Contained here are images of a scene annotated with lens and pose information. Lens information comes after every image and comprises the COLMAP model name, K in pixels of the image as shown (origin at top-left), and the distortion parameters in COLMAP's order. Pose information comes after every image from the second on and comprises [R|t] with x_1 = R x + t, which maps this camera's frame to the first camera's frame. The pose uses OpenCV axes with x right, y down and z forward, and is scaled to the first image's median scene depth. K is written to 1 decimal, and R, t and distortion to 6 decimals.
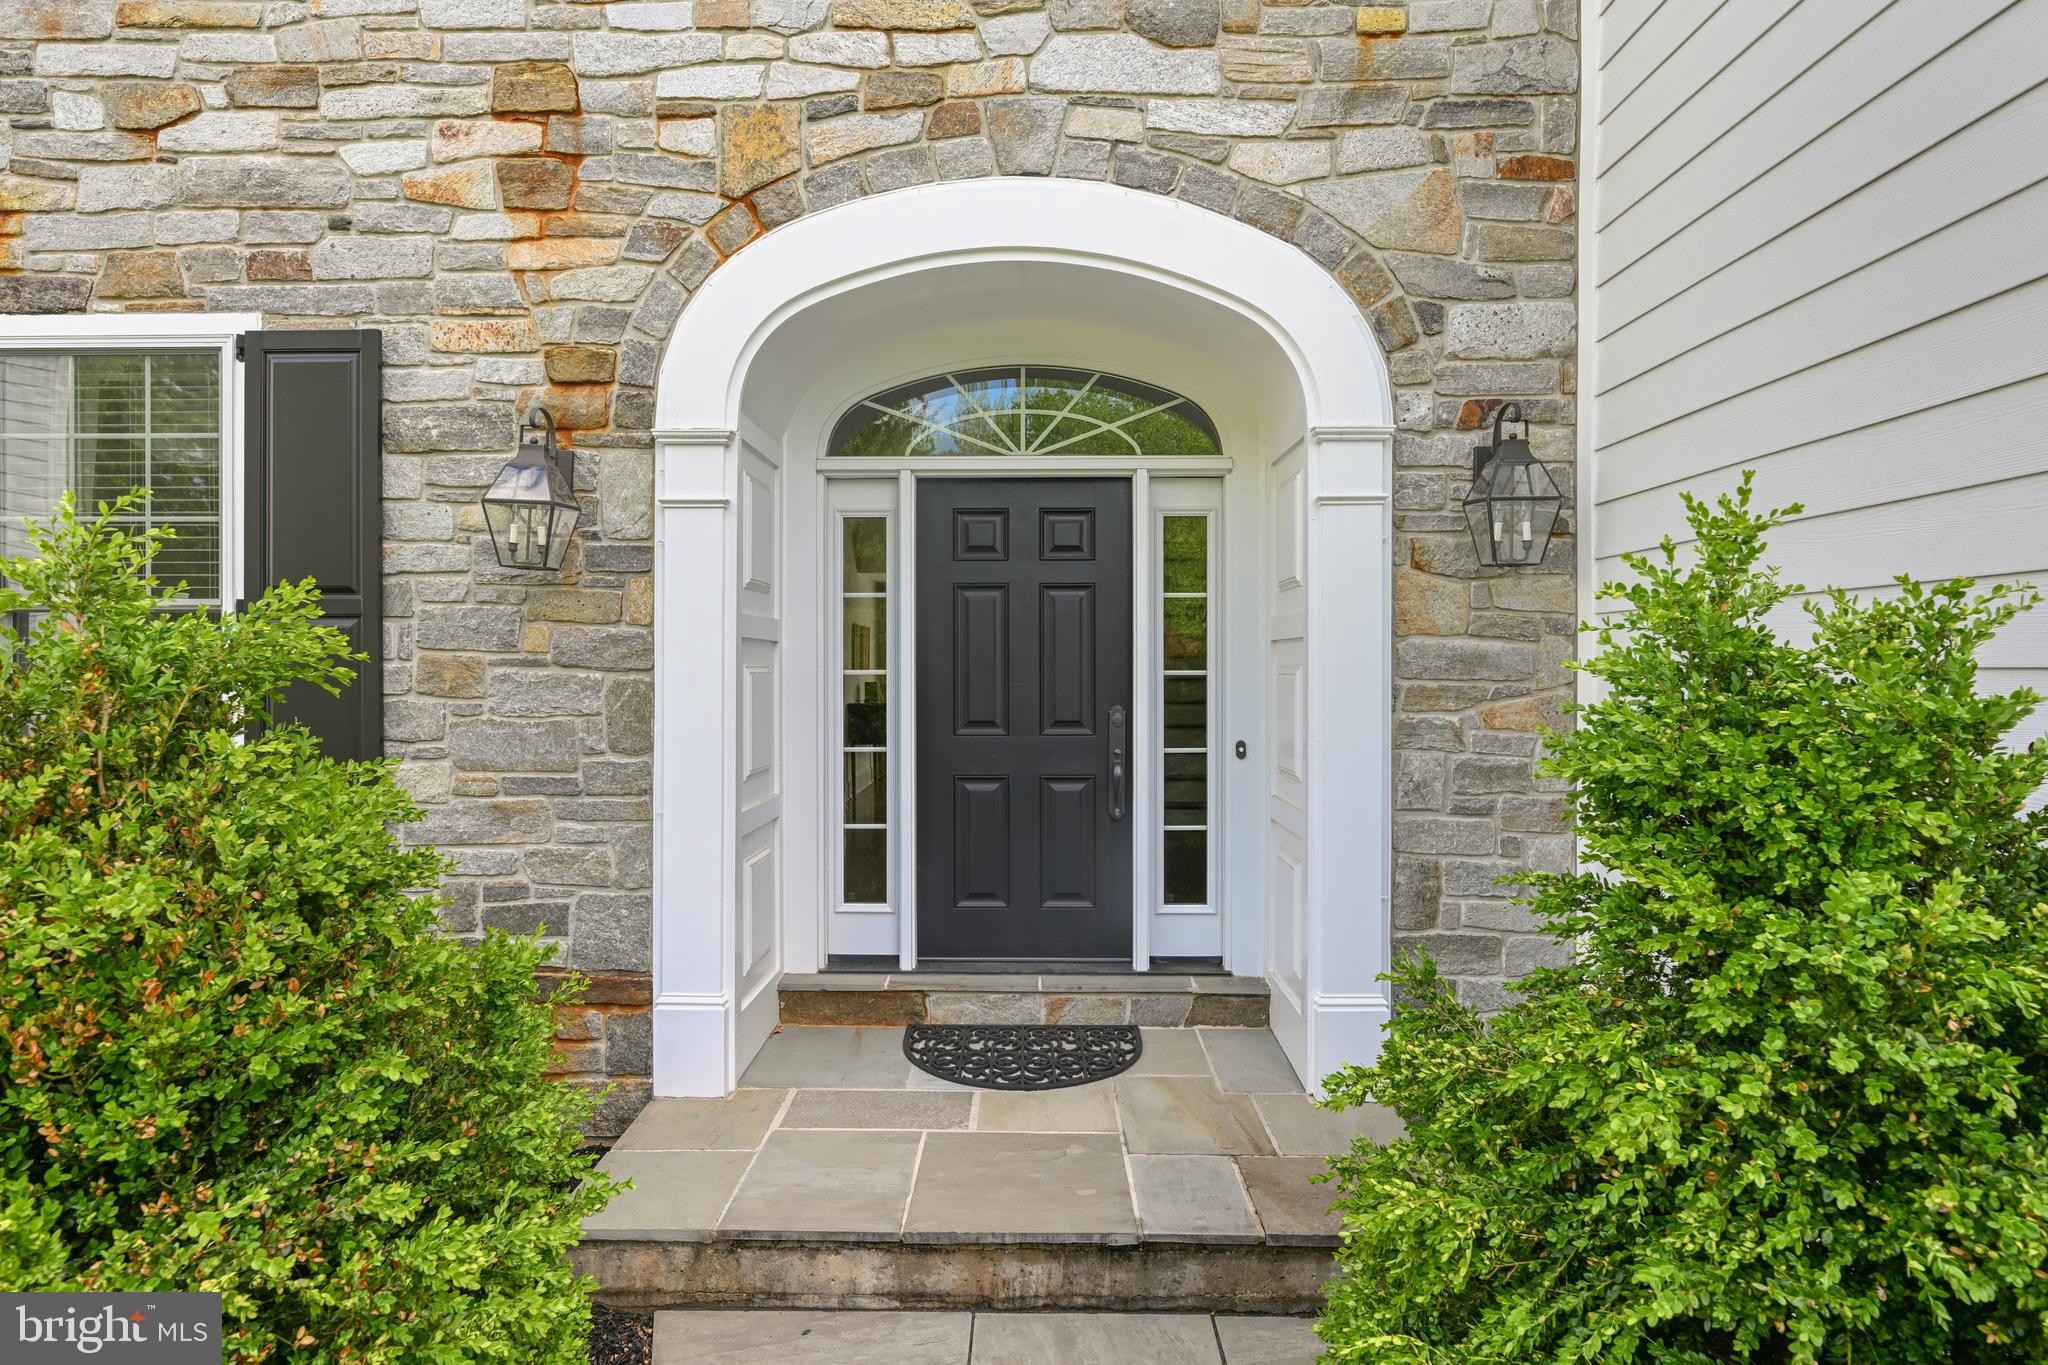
lens RADIAL K [[1103.0, 0, 1020.0], [0, 1103.0, 679.4], [0, 0, 1]] dist [-0.003579, -0.000680]
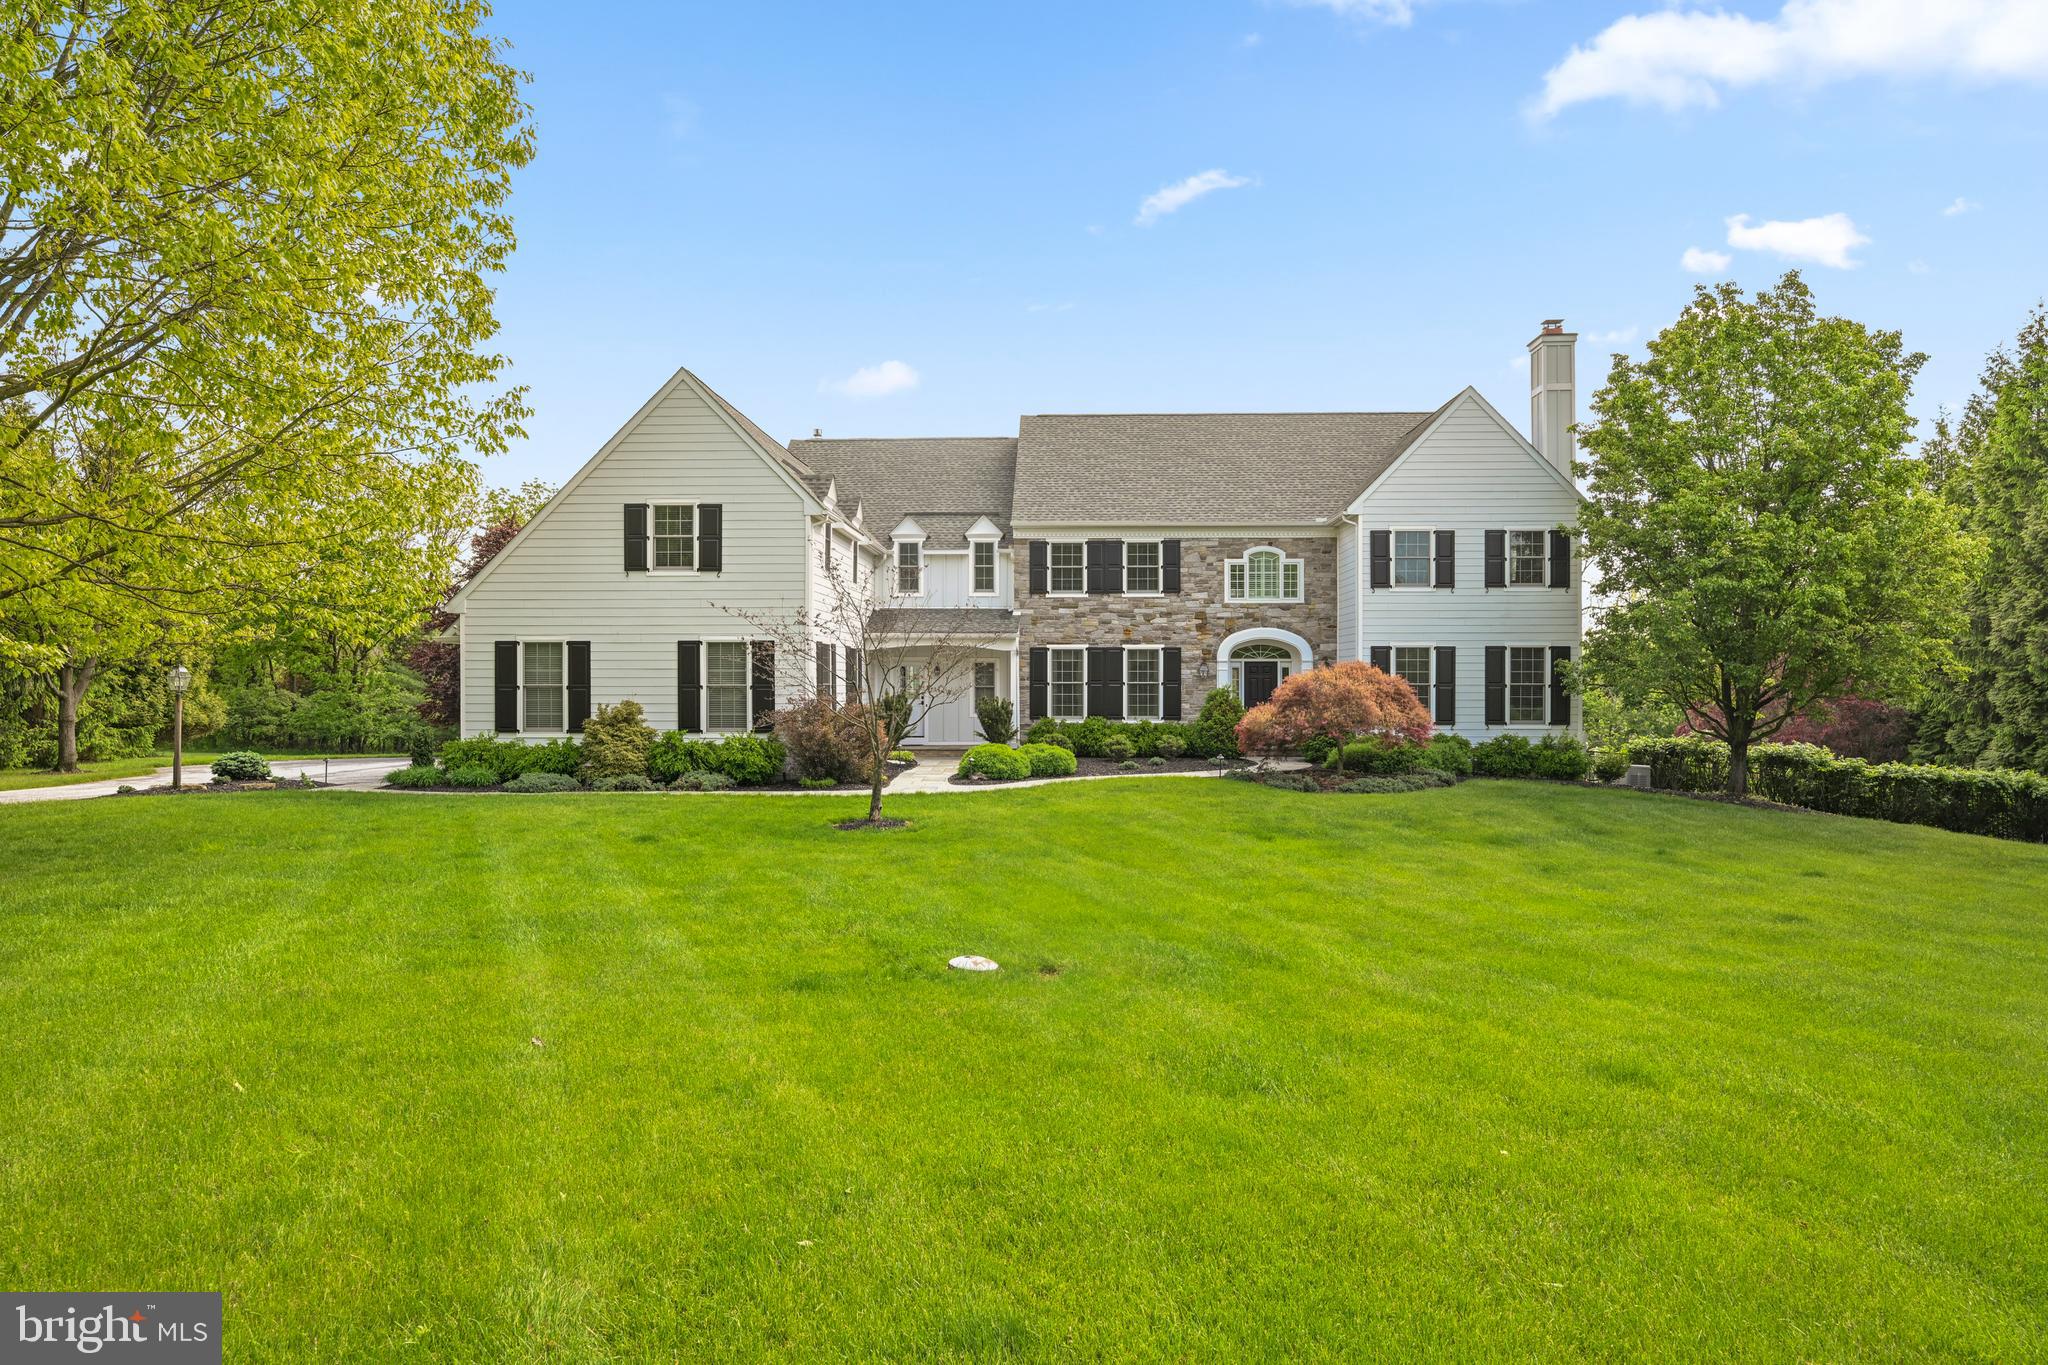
lens RADIAL K [[1293.8, 0, 1026.6], [0, 1293.8, 677.0], [0, 0, 1]] dist [0.000959, 0.002564]
pose [[0.999952, -0.002613, -0.009471, -1.561763], [0.002495, 0.999920, -0.012420, 0.000379], [0.009503, 0.012395, 0.999878, -7.960141]]
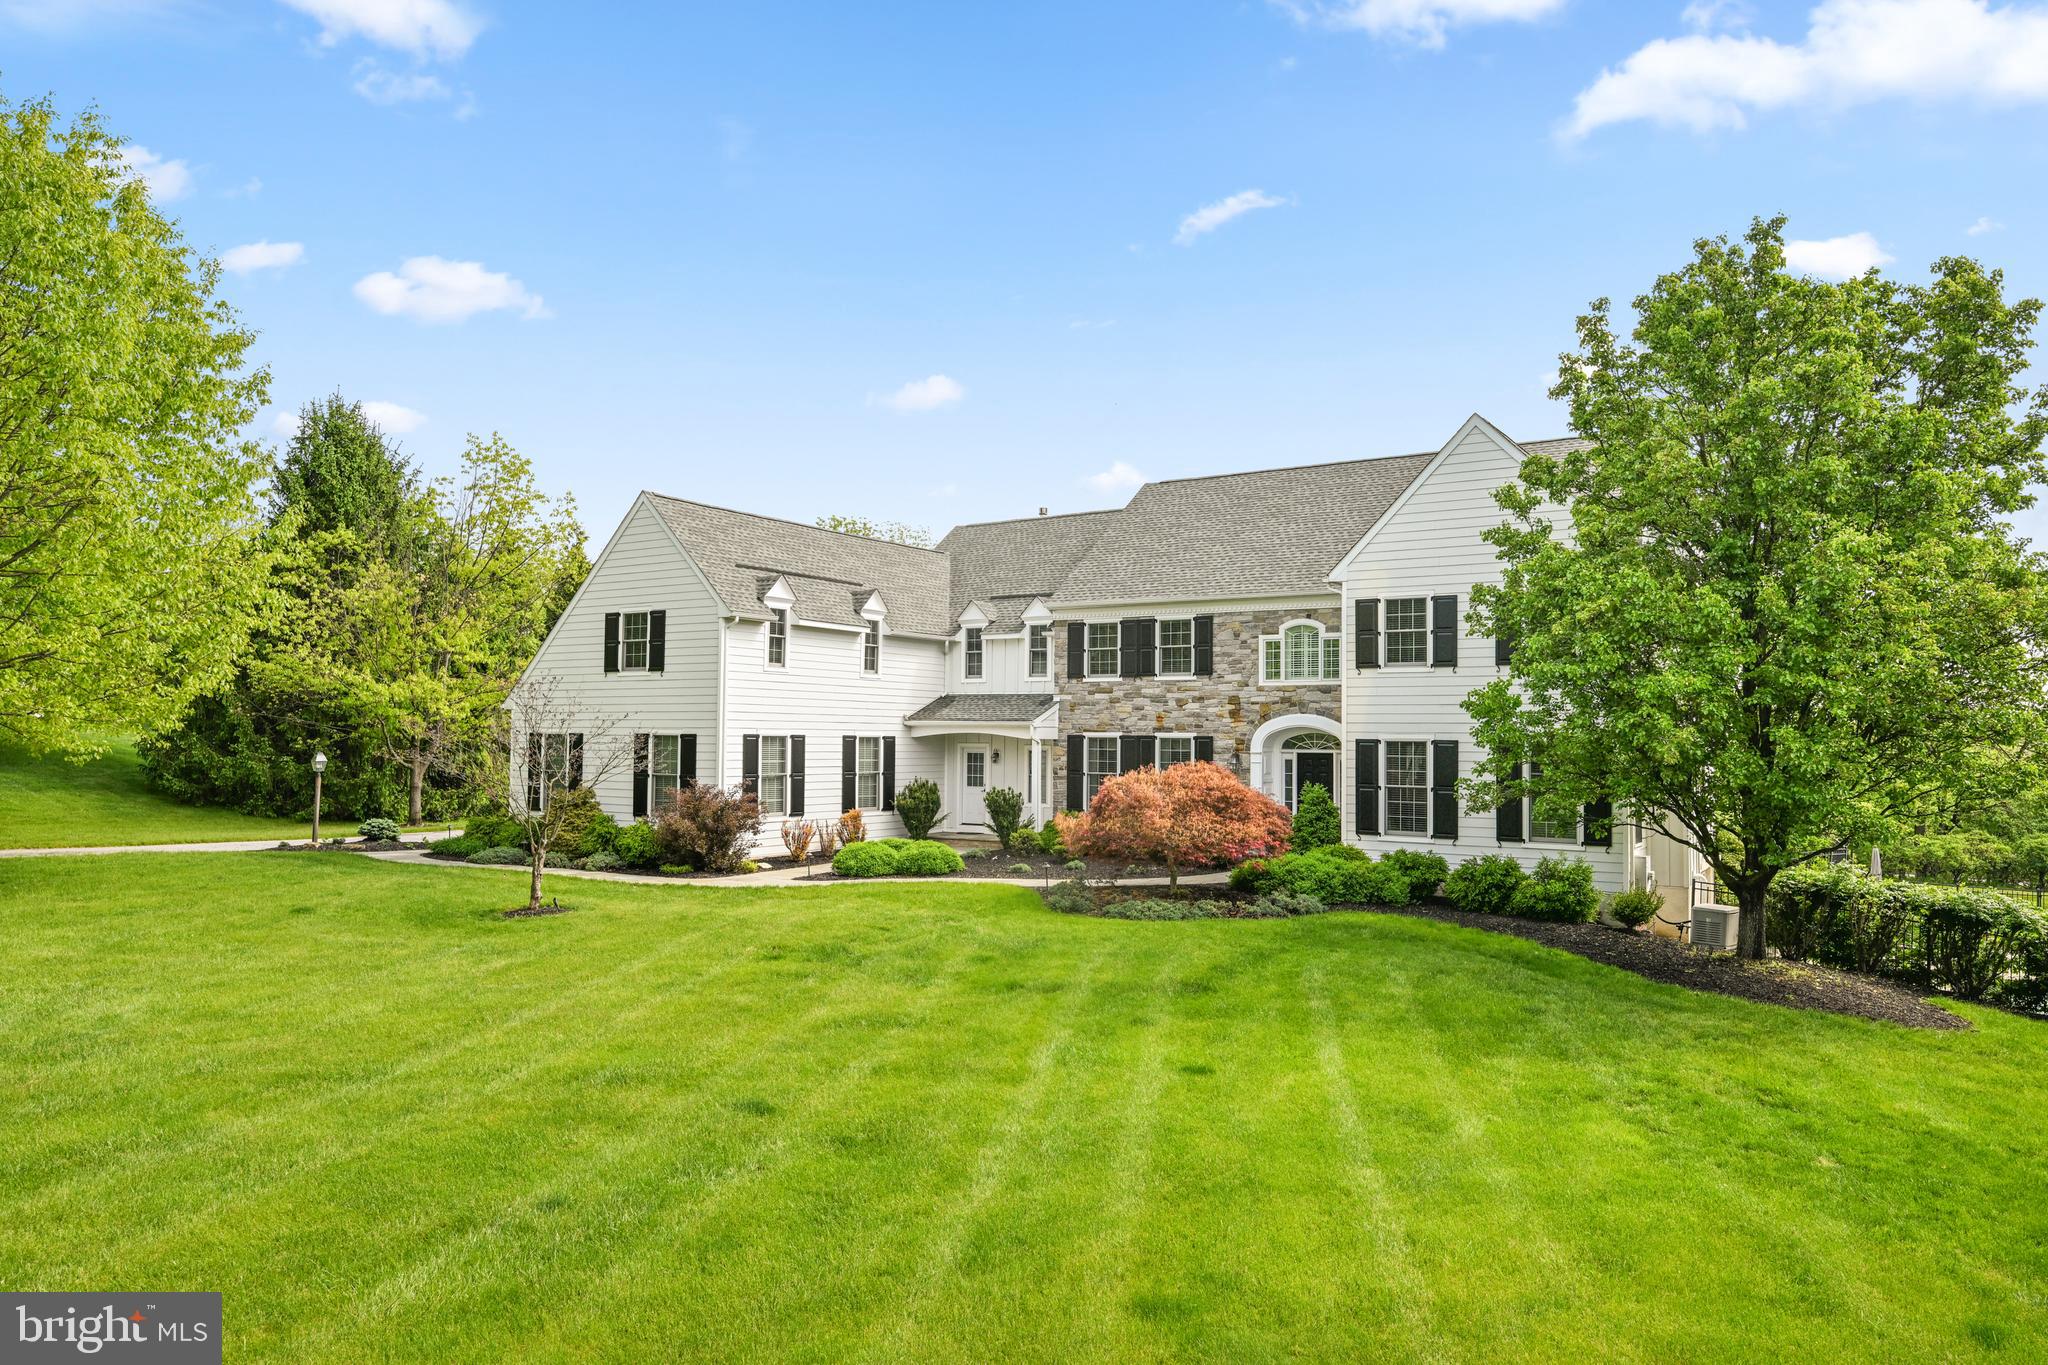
lens RADIAL K [[1408.6, 0, 1019.9], [0, 1408.6, 696.4], [0, 0, 1]] dist [0.001919, -0.003814]
pose [[0.841517, -0.011261, -0.540113, 3.084320], [-0.011486, 0.999184, -0.038729, -0.210389], [0.540108, 0.038795, 0.840701, -6.892617]]
